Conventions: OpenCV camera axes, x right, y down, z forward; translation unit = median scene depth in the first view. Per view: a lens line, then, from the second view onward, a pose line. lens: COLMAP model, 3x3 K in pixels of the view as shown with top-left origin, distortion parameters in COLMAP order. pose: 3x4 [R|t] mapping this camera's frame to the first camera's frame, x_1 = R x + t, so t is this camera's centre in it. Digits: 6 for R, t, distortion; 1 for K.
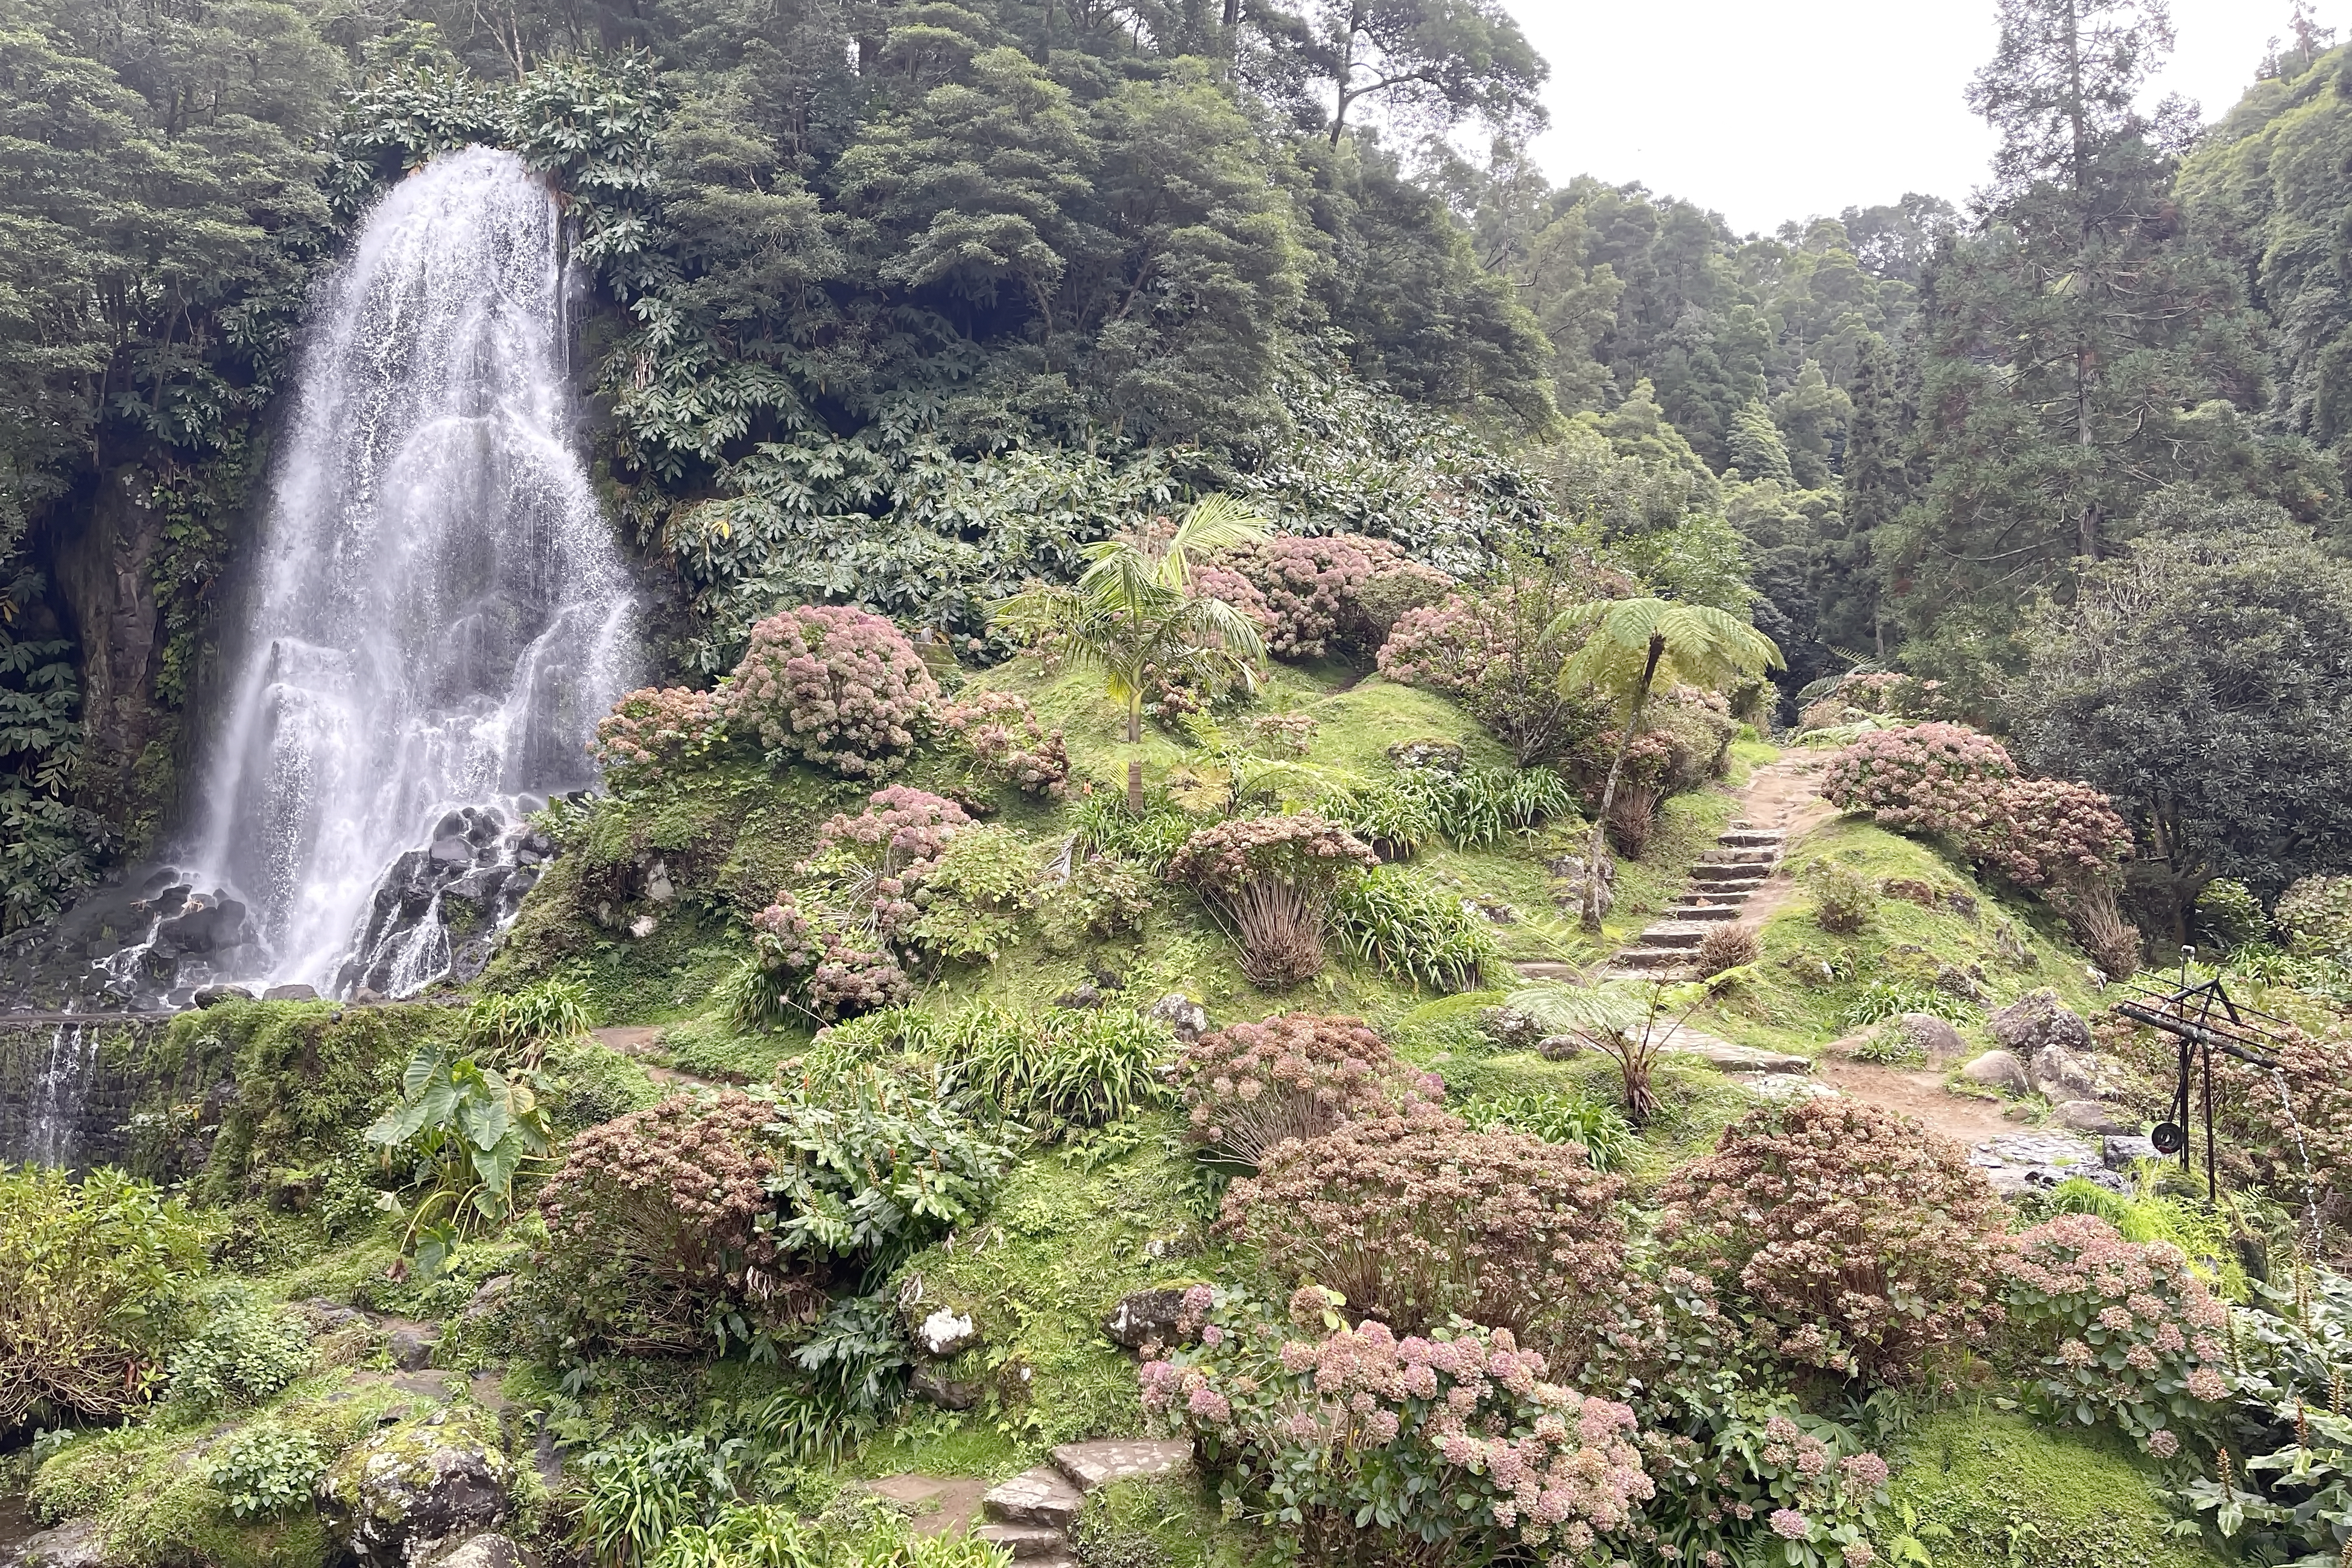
lens RADIAL K [[1957.2, 0, 1164.2], [0, 1957.2, 808.0], [0, 0, 1]] dist [0.030797, -0.000460]
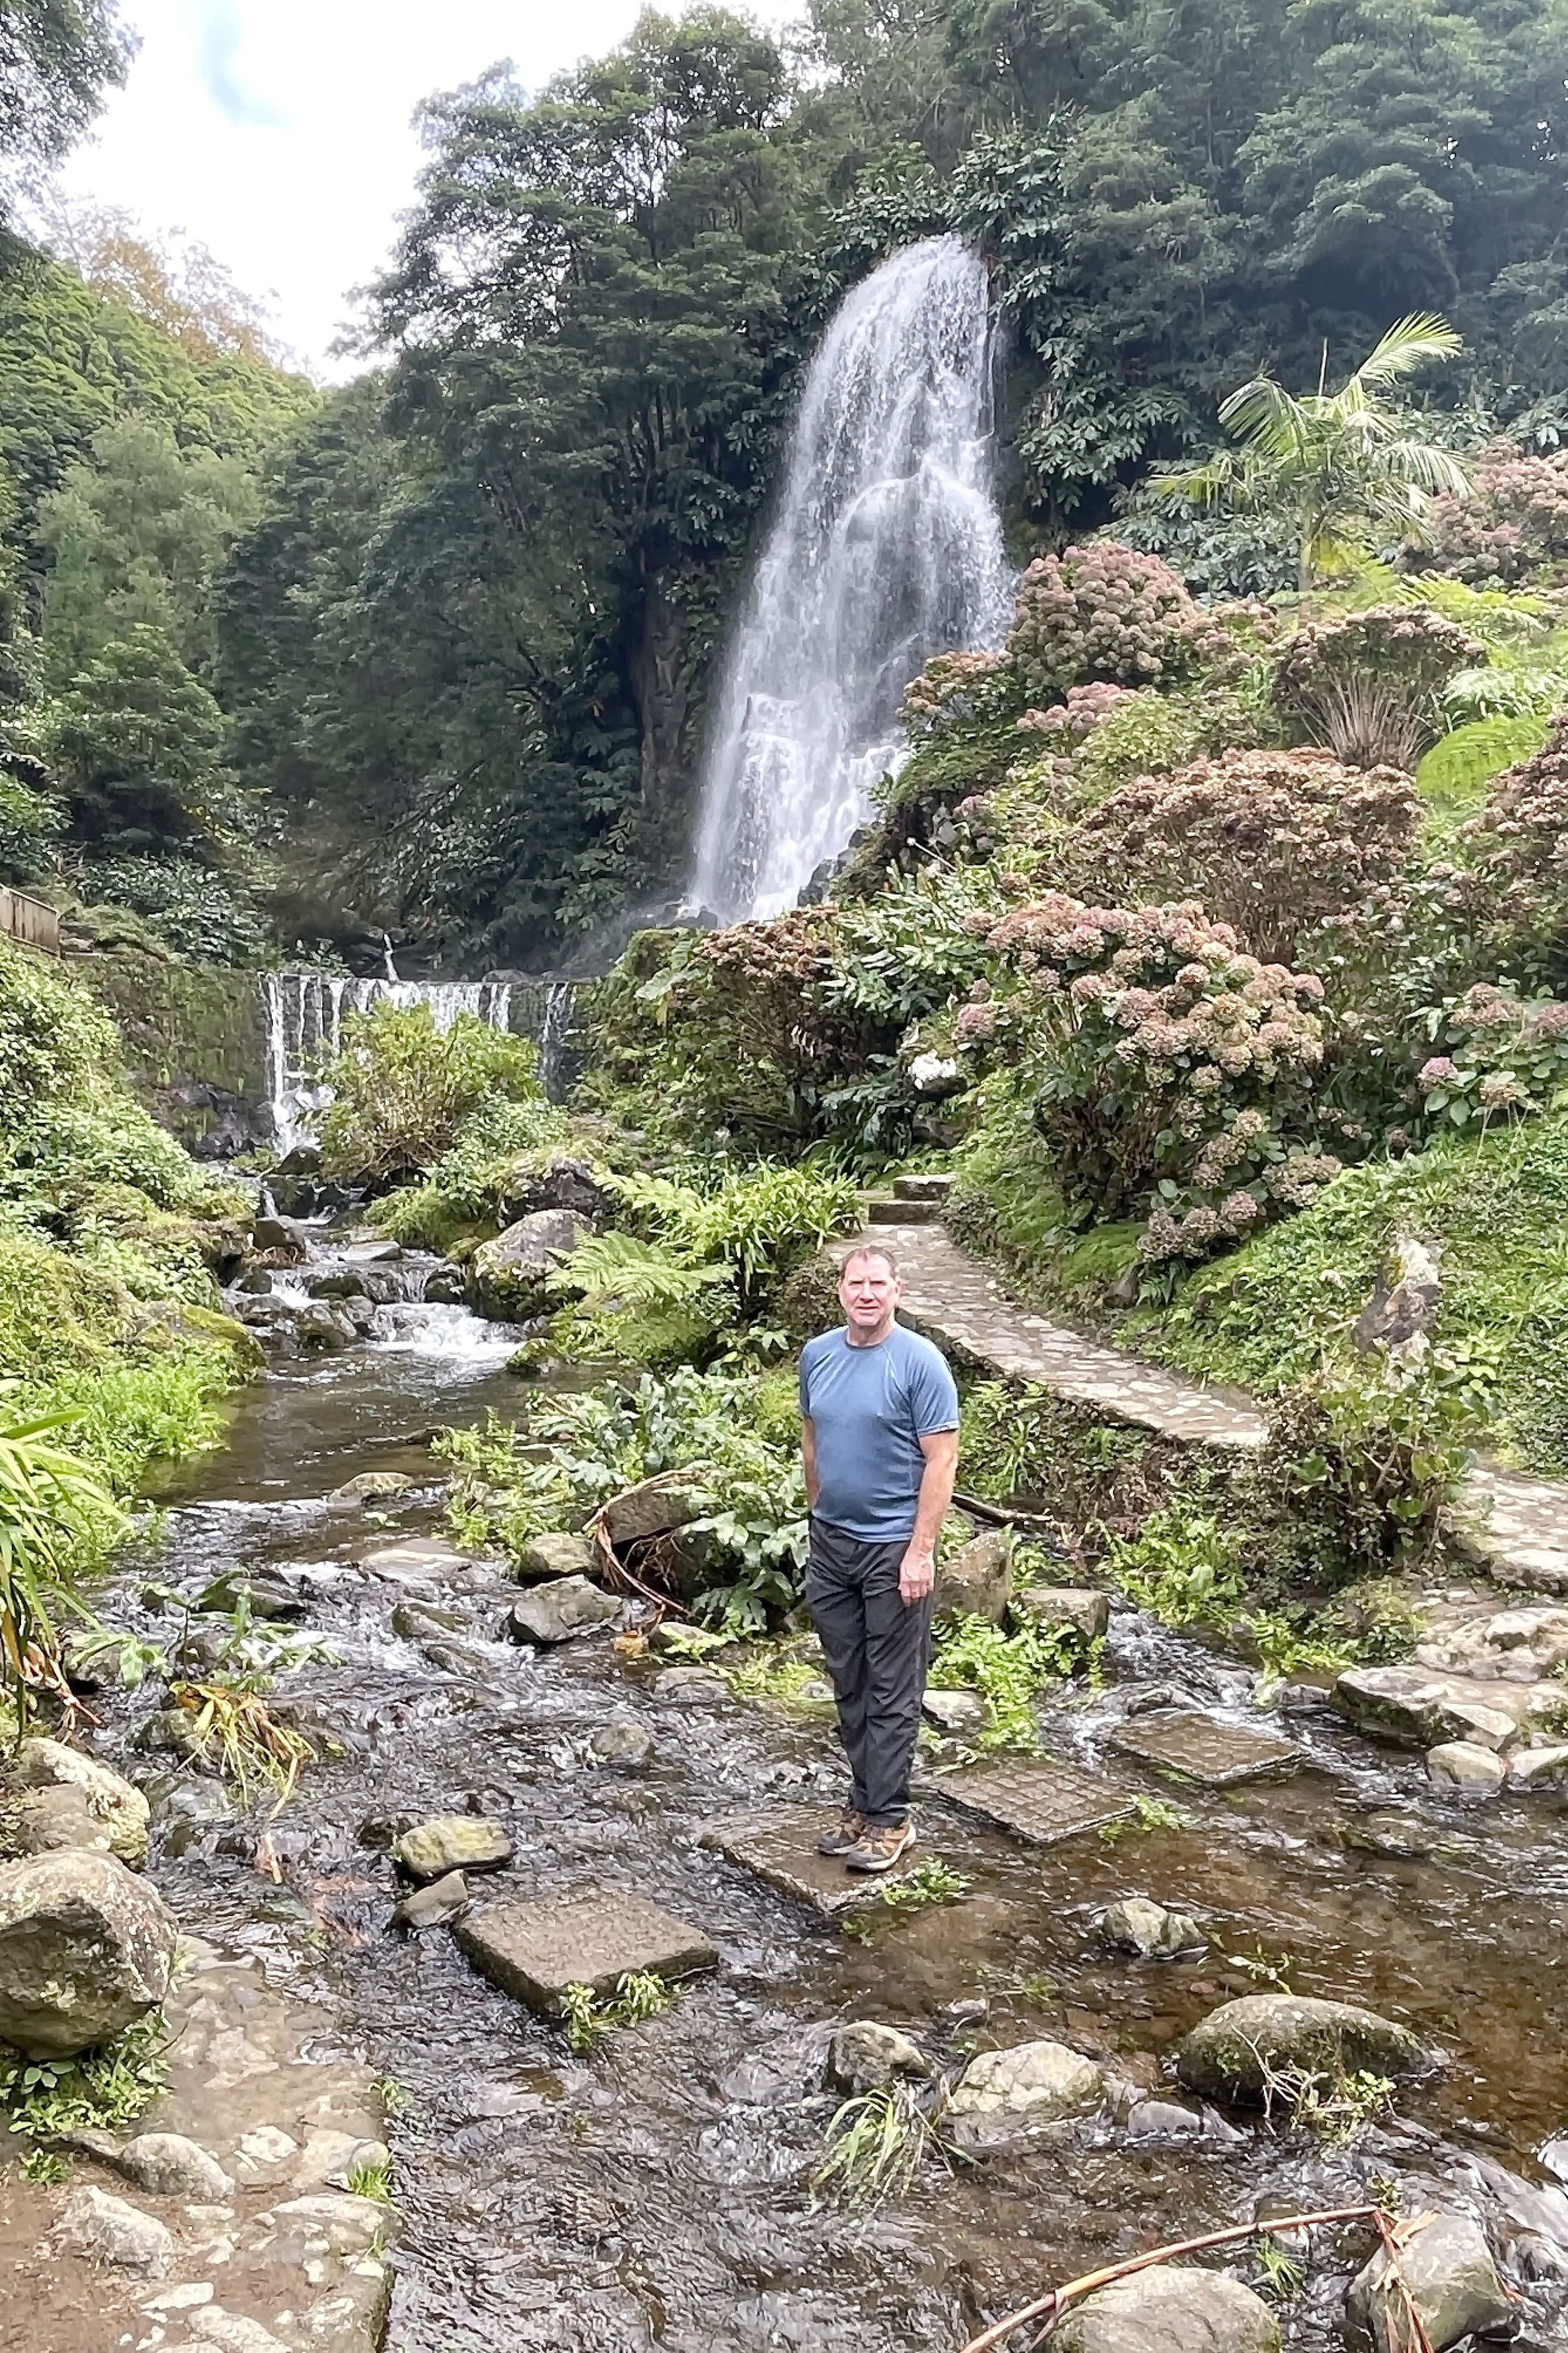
lens RADIAL K [[1891.5, 0, 784.0], [0, 1891.5, 1176.5], [0, 0, 1]] dist [0.047293, -0.082172]
pose [[0.846171, 0.038889, -0.531491, 0.177839], [-0.000633, 0.997406, 0.071973, 0.117690], [0.532912, -0.060565, 0.844001, 0.034741]]
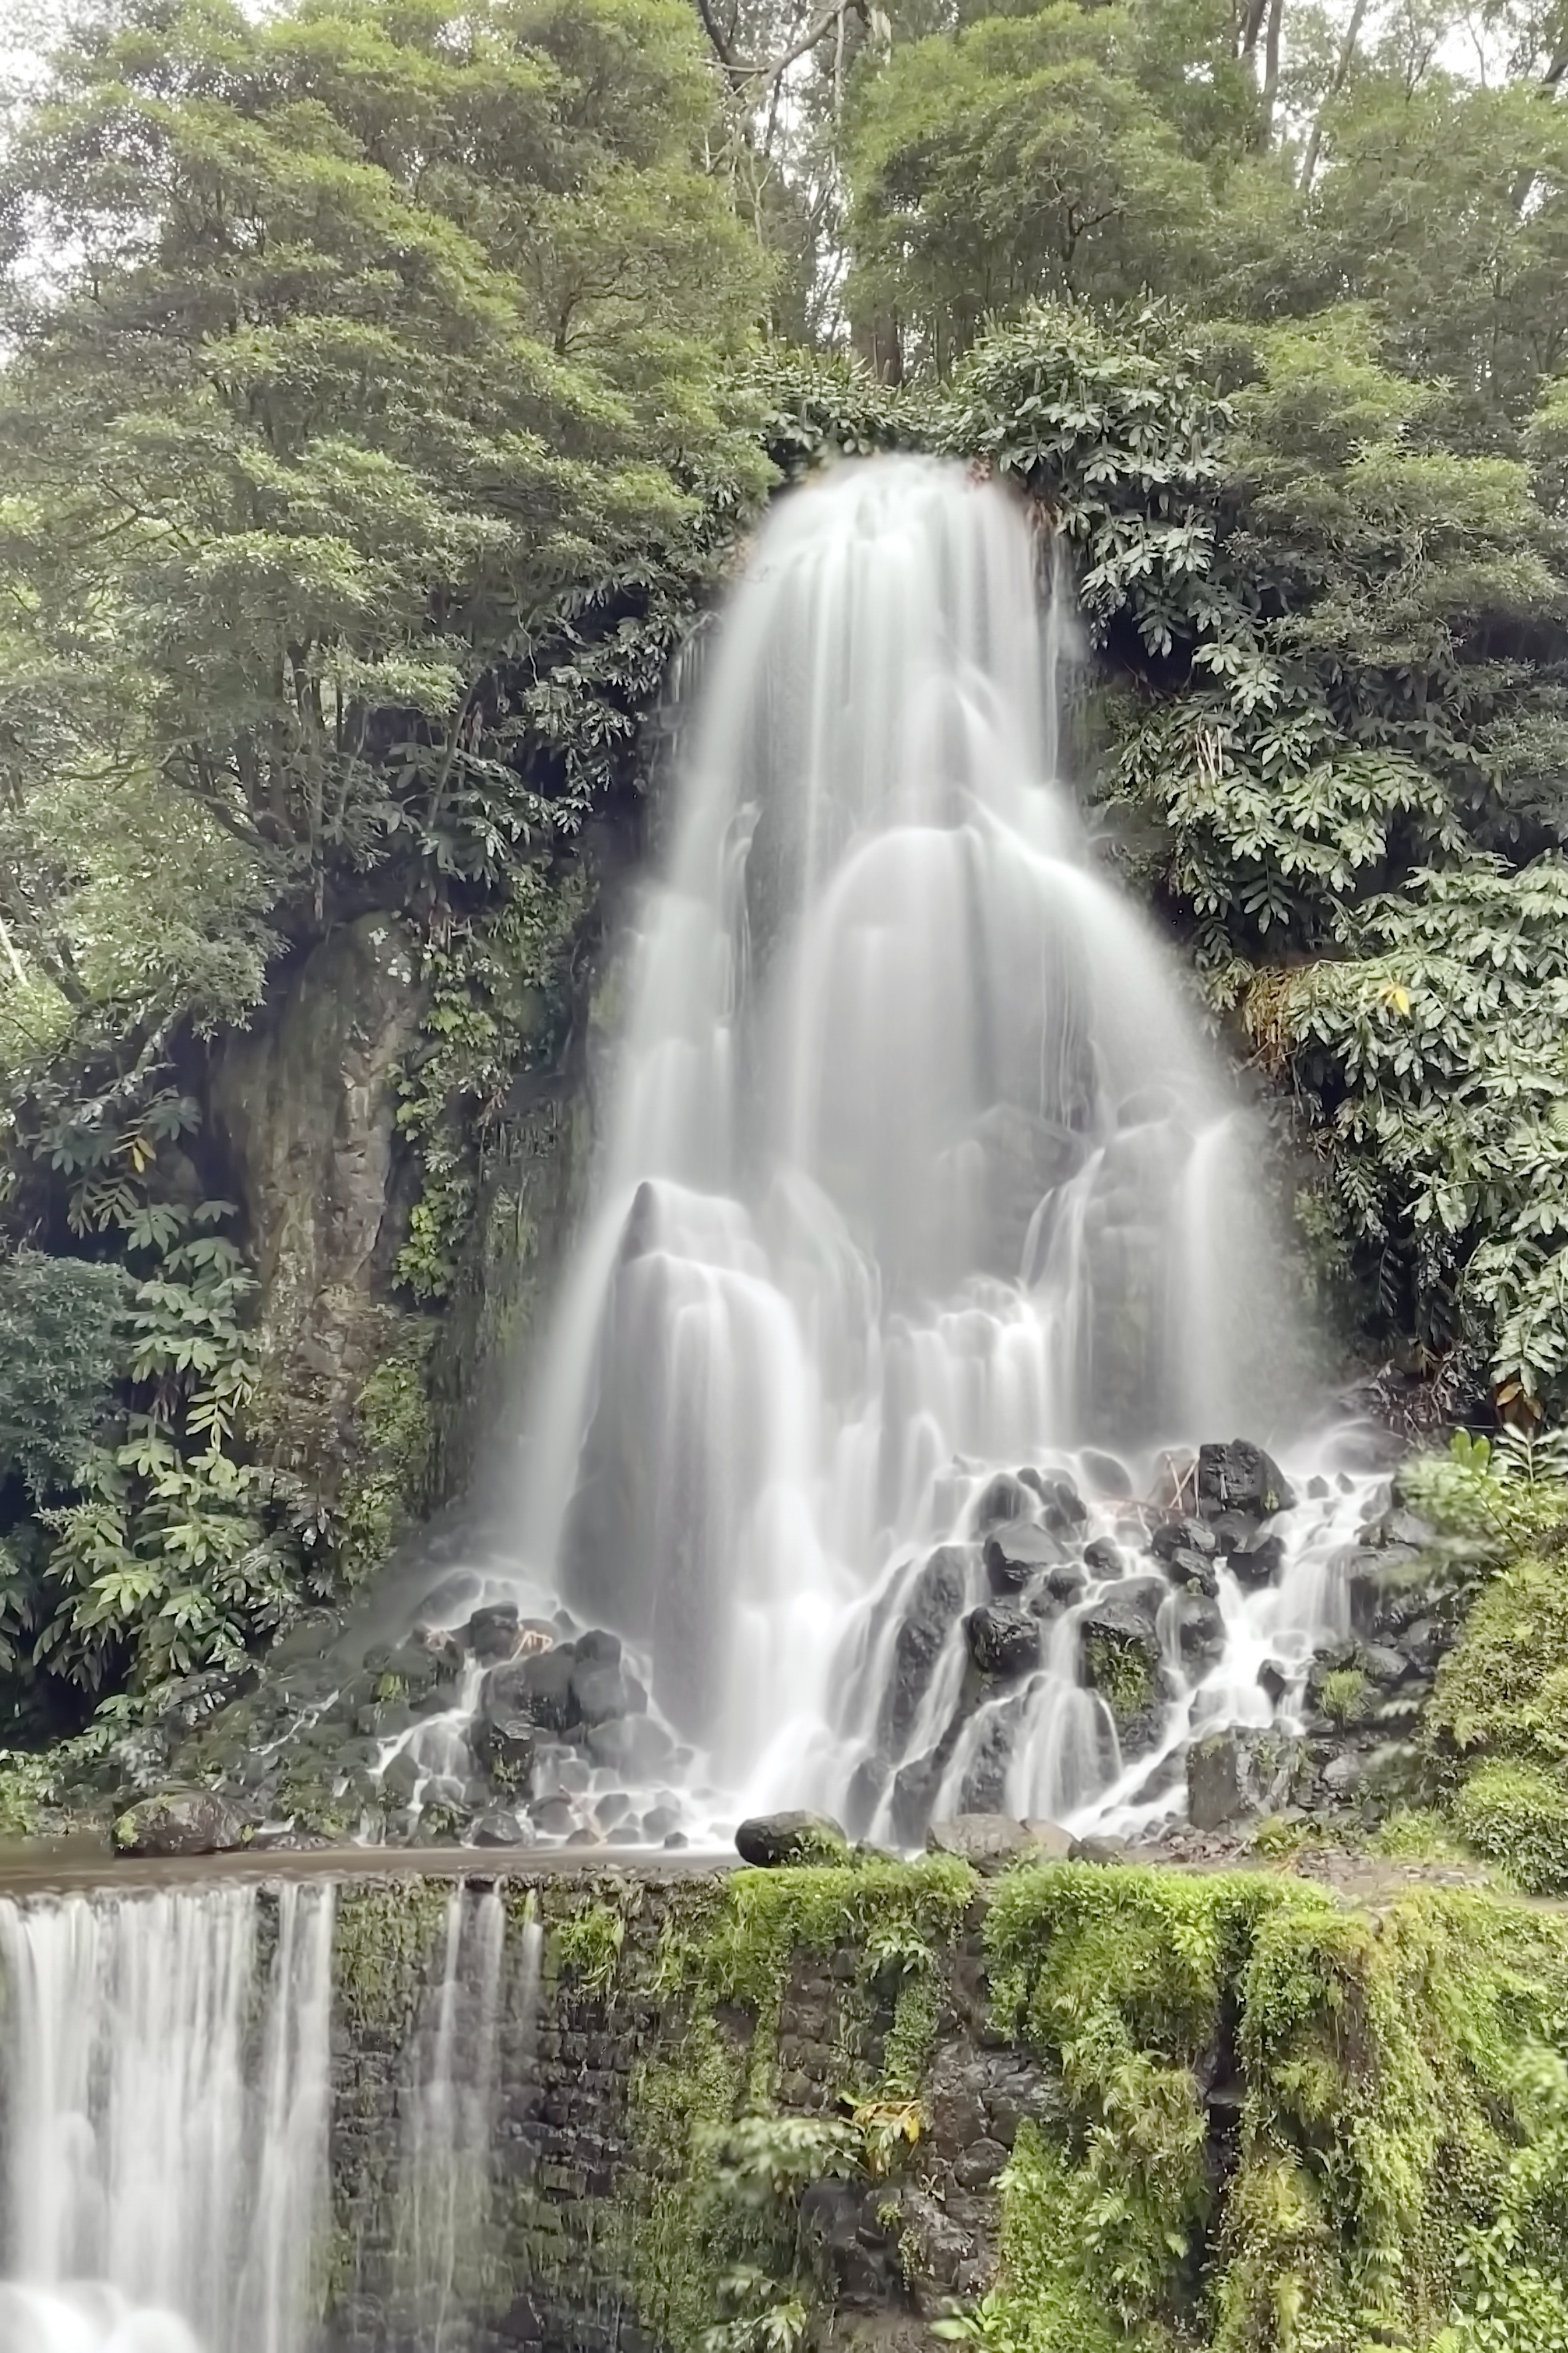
lens RADIAL K [[2264.7, 0, 782.6], [0, 2264.7, 1130.9], [0, 0, 1]] dist [0.037447, 0.000376]
pose [[0.996043, 0.004256, -0.088769, -0.341173], [-0.020162, 0.983629, -0.179072, 0.019977], [0.086554, 0.180154, 0.979823, 0.328449]]
